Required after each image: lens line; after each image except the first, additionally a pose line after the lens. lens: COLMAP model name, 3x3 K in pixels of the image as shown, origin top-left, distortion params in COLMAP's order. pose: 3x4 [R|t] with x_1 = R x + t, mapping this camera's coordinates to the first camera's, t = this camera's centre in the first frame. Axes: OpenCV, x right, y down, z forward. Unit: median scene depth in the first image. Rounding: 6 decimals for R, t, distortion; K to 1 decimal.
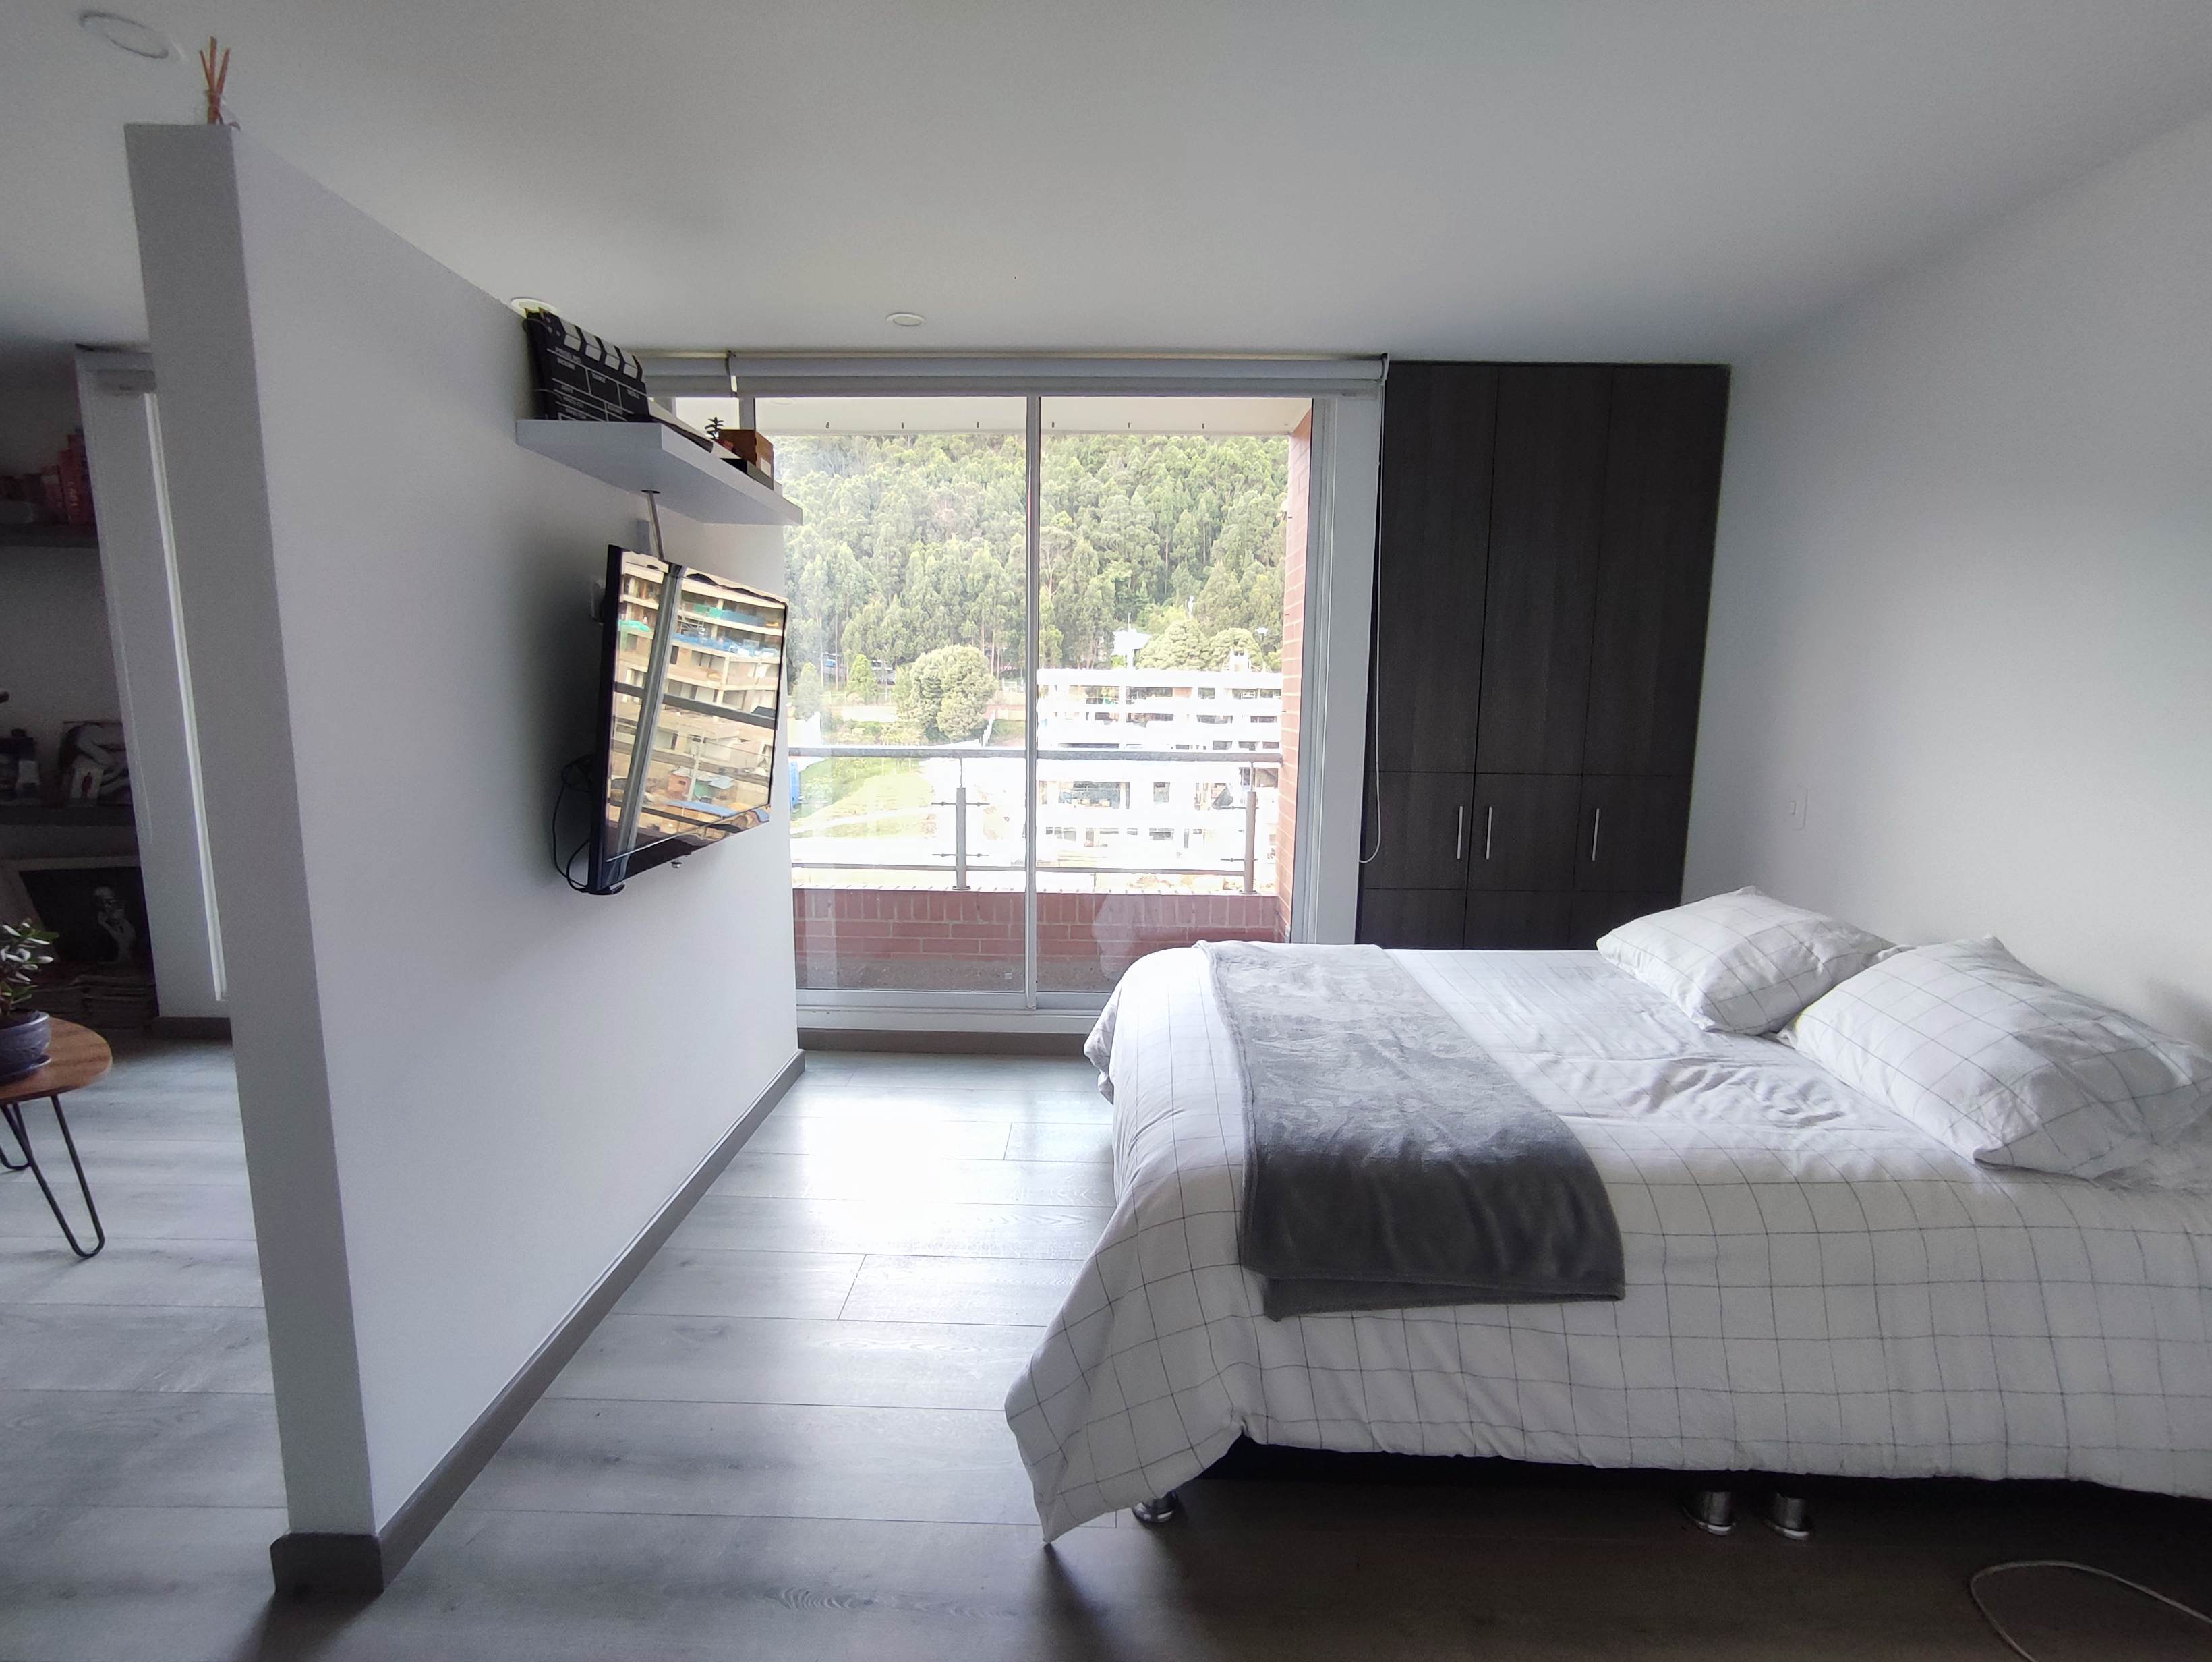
lens RADIAL K [[1013.0, 0, 1081.3], [0, 1013.0, 831.4], [0, 0, 1]] dist [0.010618, 0.004995]
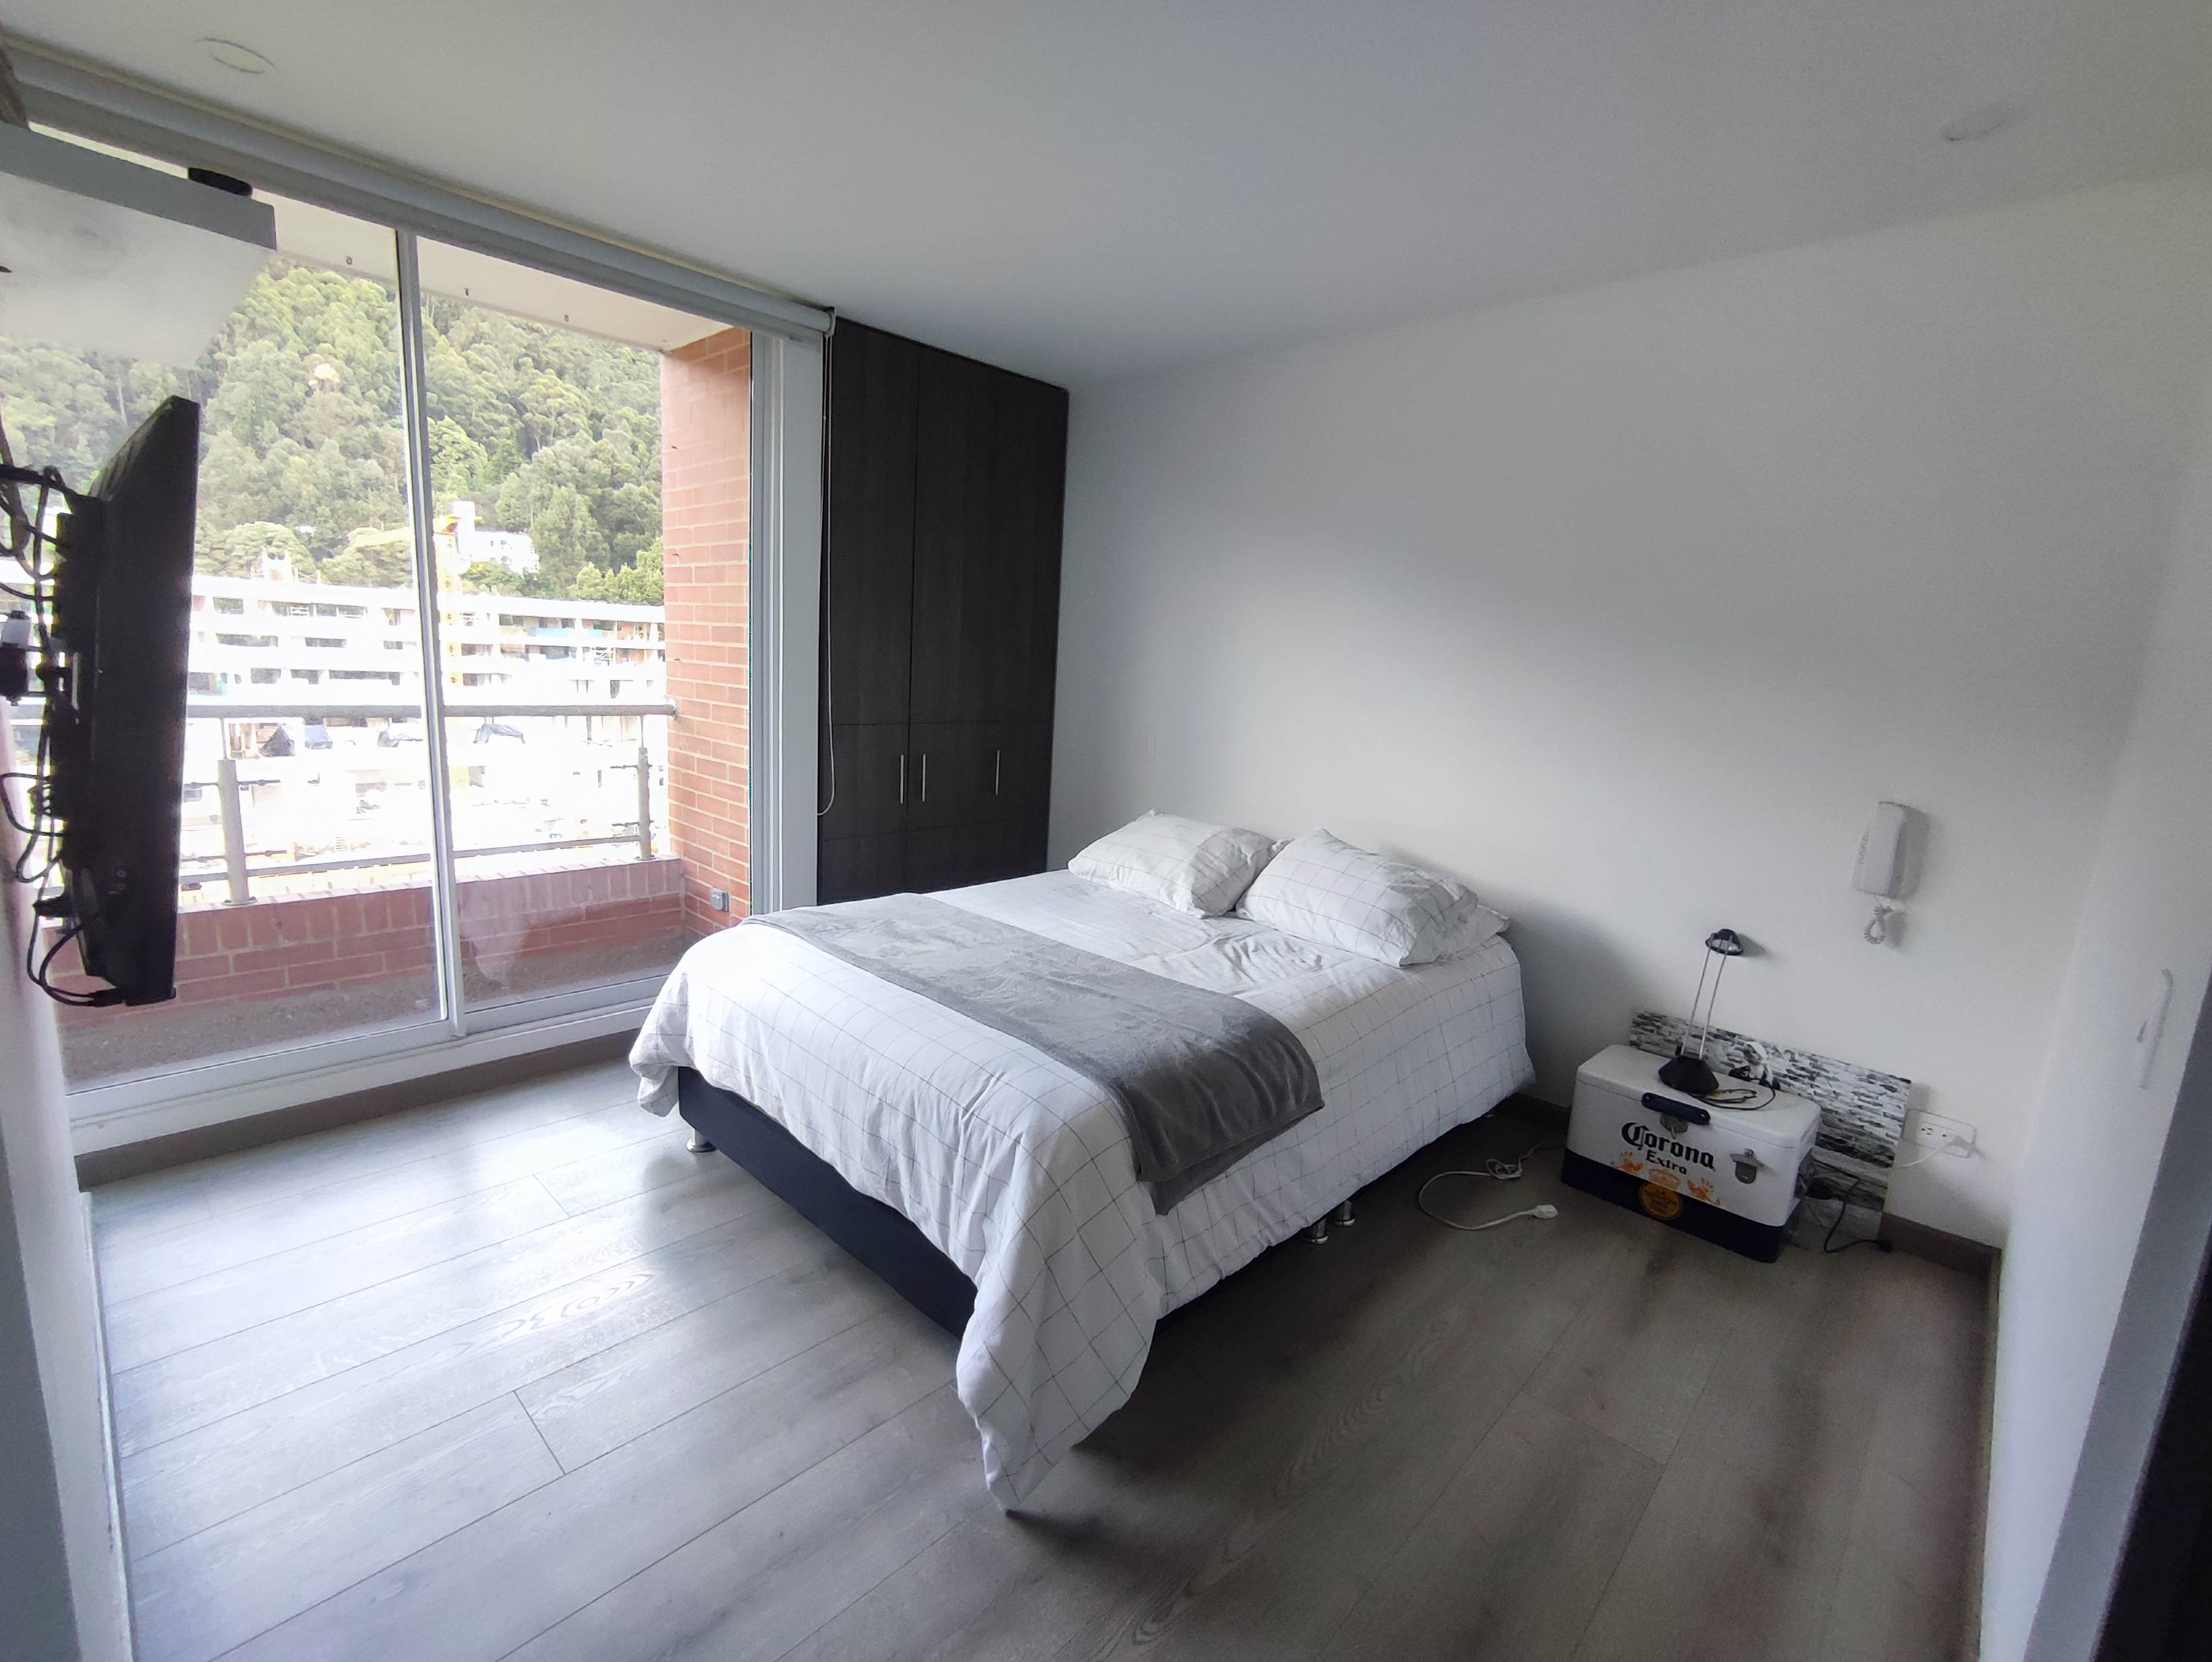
lens RADIAL K [[1013.0, 0, 1078.0], [0, 1013.0, 841.1], [0, 0, 1]] dist [0.010618, 0.004995]
pose [[0.693025, -0.111346, 0.712263, -0.431075], [0.057293, 0.993382, 0.099546, -0.048502], [-0.718634, -0.028180, 0.694818, 0.166866]]
